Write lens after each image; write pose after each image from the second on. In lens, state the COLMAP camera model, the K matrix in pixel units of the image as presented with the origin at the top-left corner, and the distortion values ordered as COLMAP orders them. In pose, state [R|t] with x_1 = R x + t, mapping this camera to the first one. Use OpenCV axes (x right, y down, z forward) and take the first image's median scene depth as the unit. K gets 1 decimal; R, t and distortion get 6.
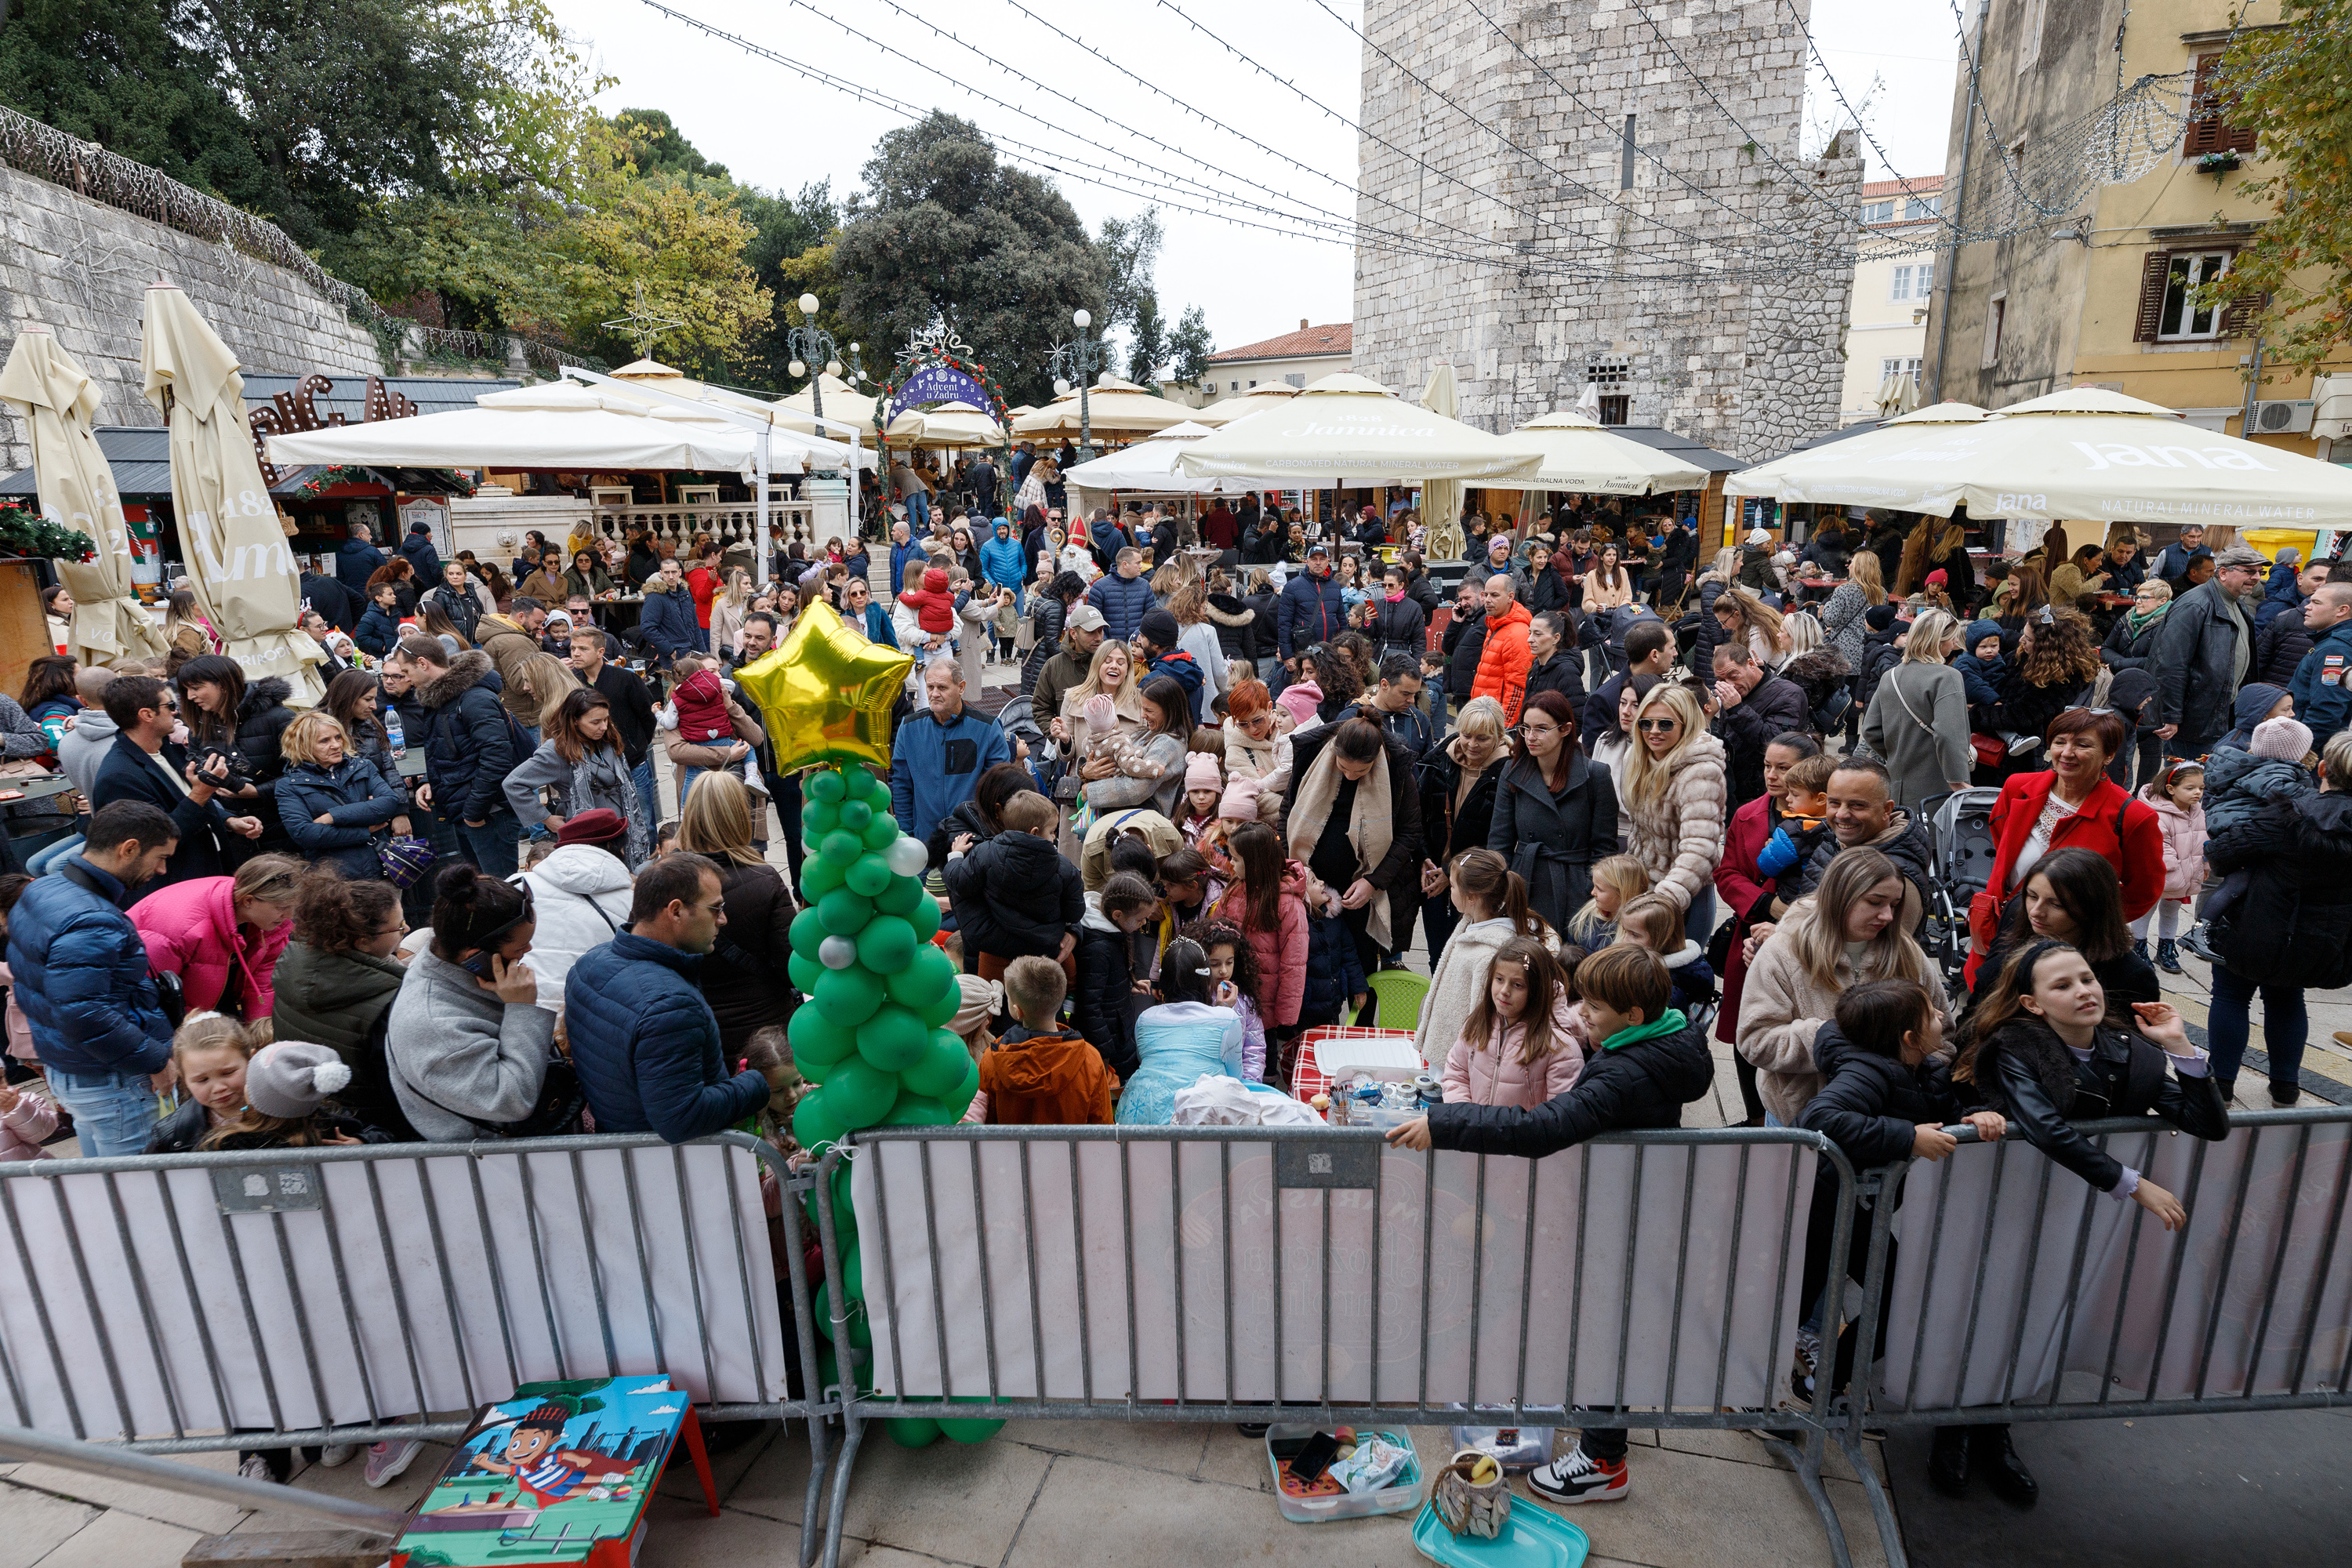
lens RADIAL K [[1217.2, 0, 1176.0], [0, 1217.2, 784.0], [0, 0, 1]] dist [-0.002417, -0.000406]
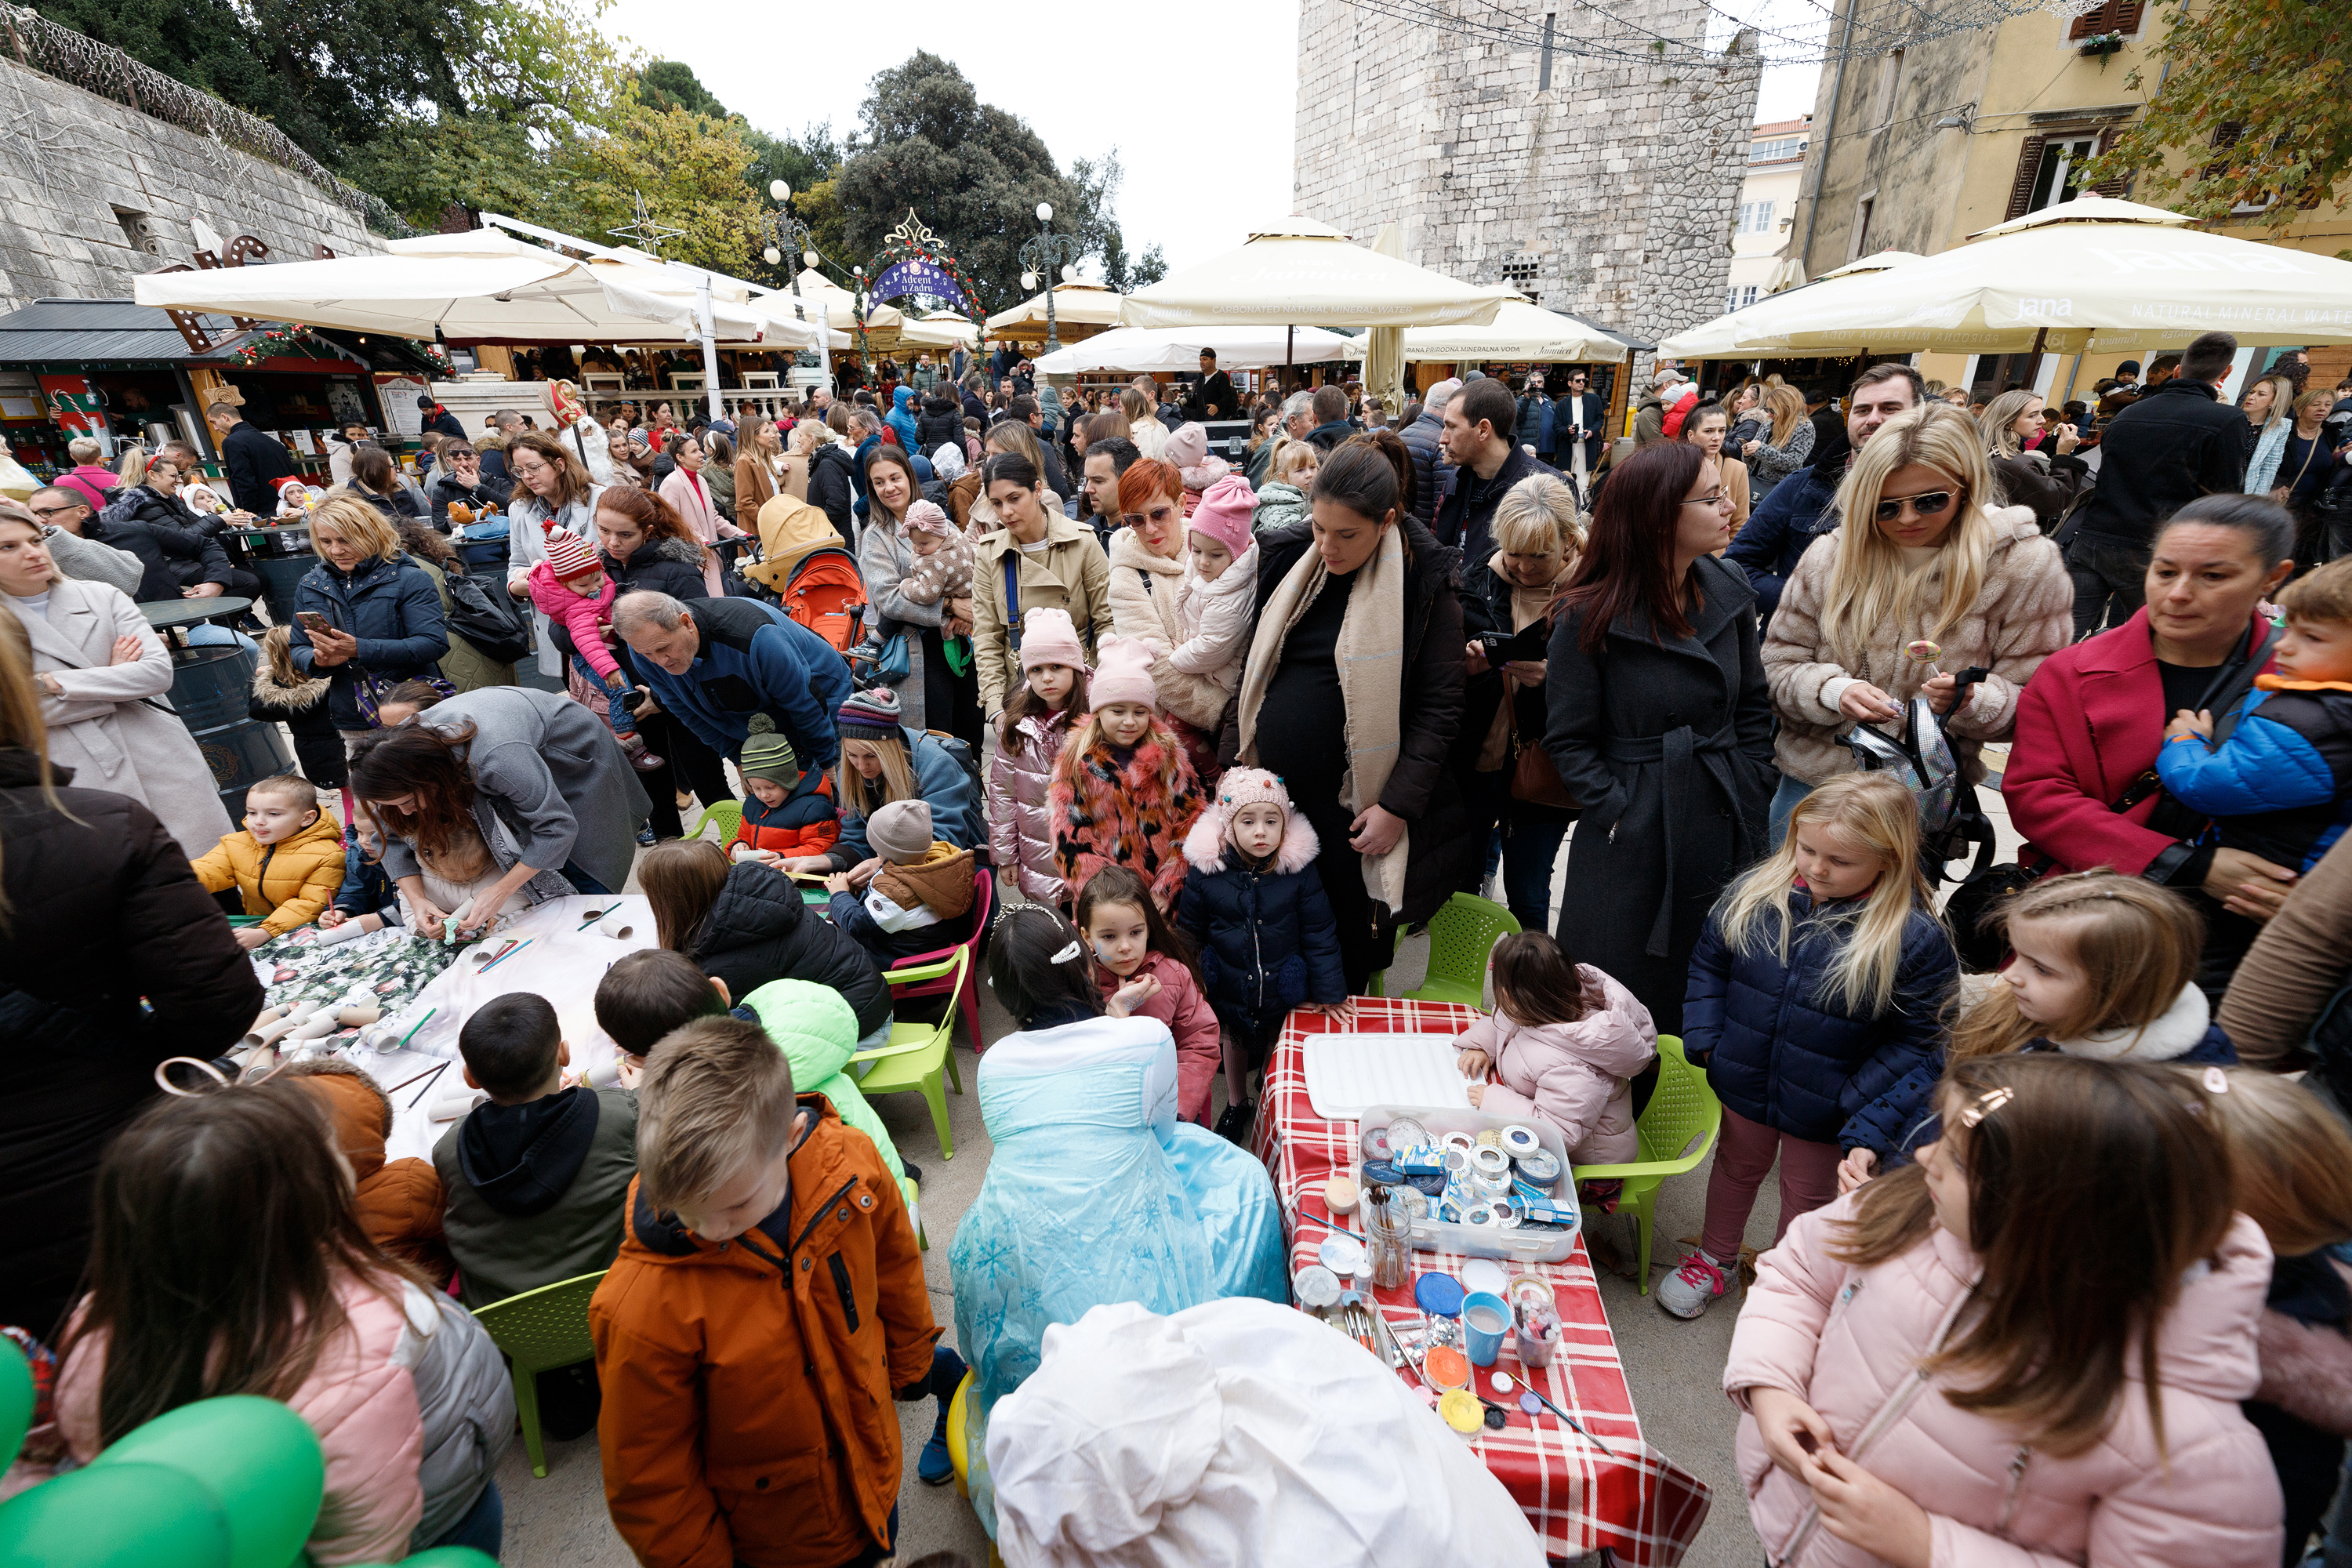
lens RADIAL K [[936.3, 0, 1176.0], [0, 936.3, 784.0], [0, 0, 1]] dist [-0.001872, -0.000102]
pose [[0.999460, -0.020207, 0.025914, 0.006774], [0.016404, 0.990104, 0.139372, 0.004356], [-0.028474, -0.138872, 0.989901, 0.093056]]
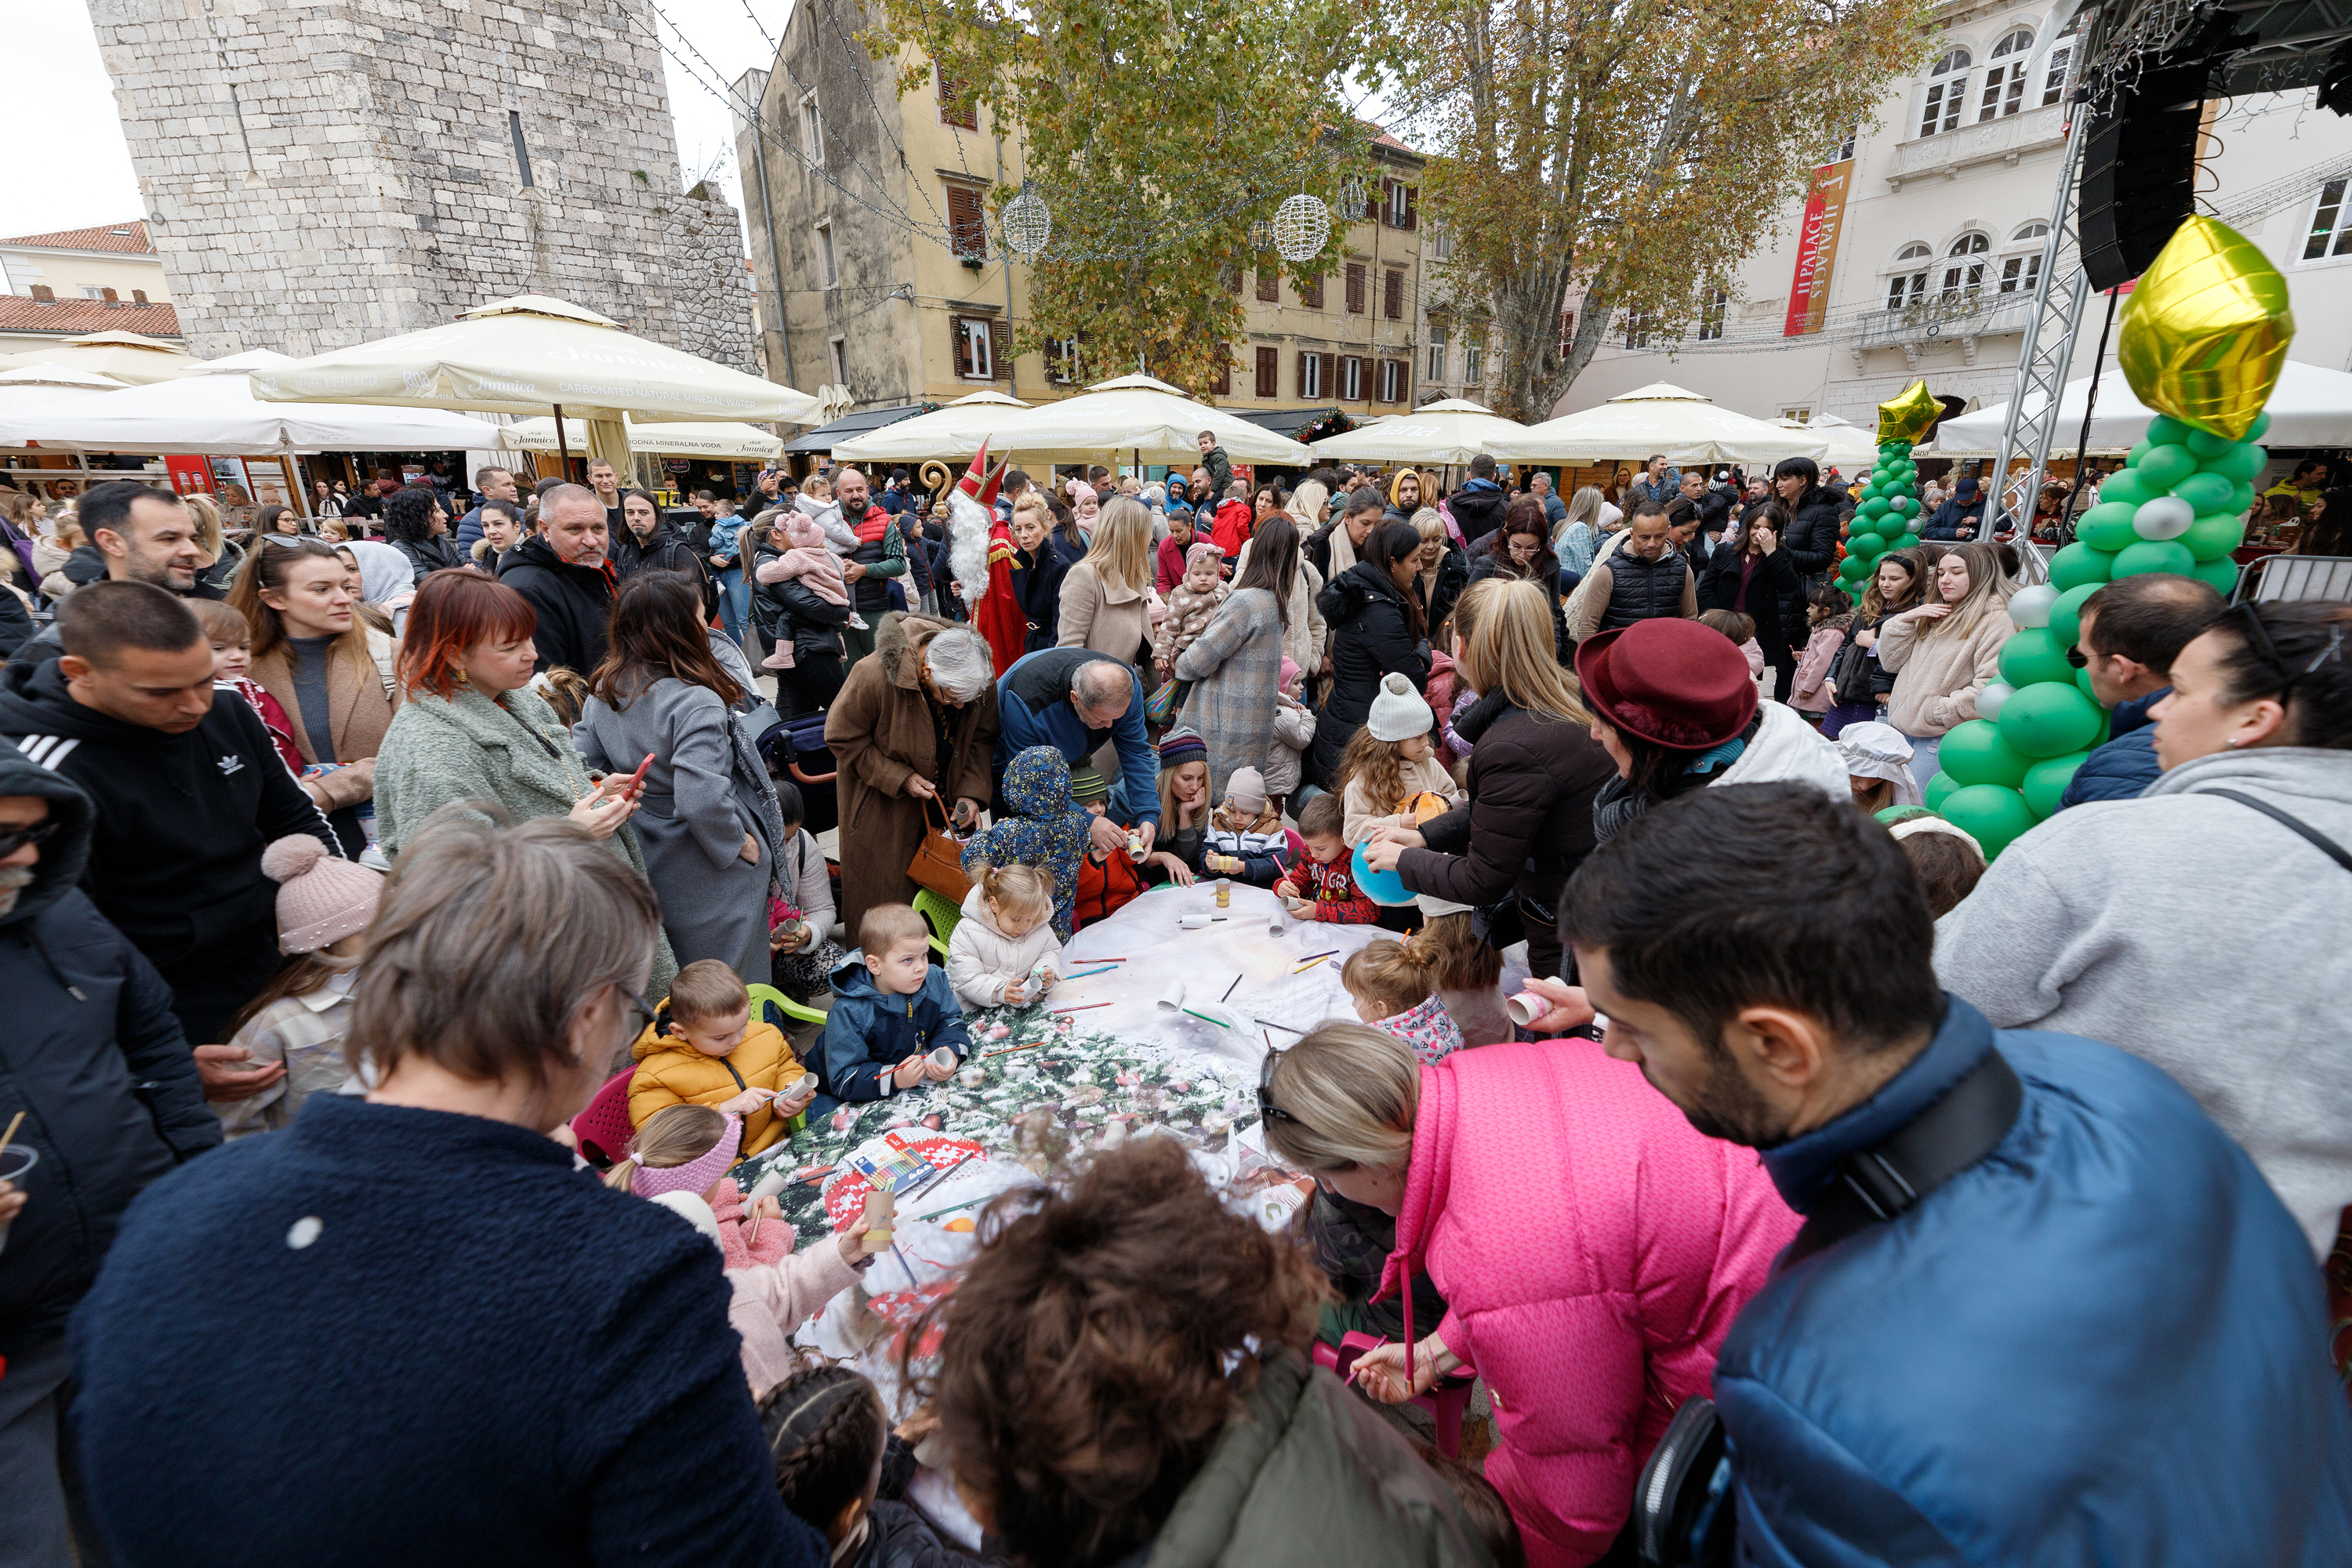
lens RADIAL K [[936.3, 0, 1176.0], [0, 936.3, 784.0], [0, 0, 1]] dist [-0.001872, -0.000102]
pose [[0.521893, -0.256364, 0.813575, -0.128734], [0.214838, 0.962527, 0.165486, -0.002926], [-0.825513, 0.088421, 0.557413, 0.128217]]
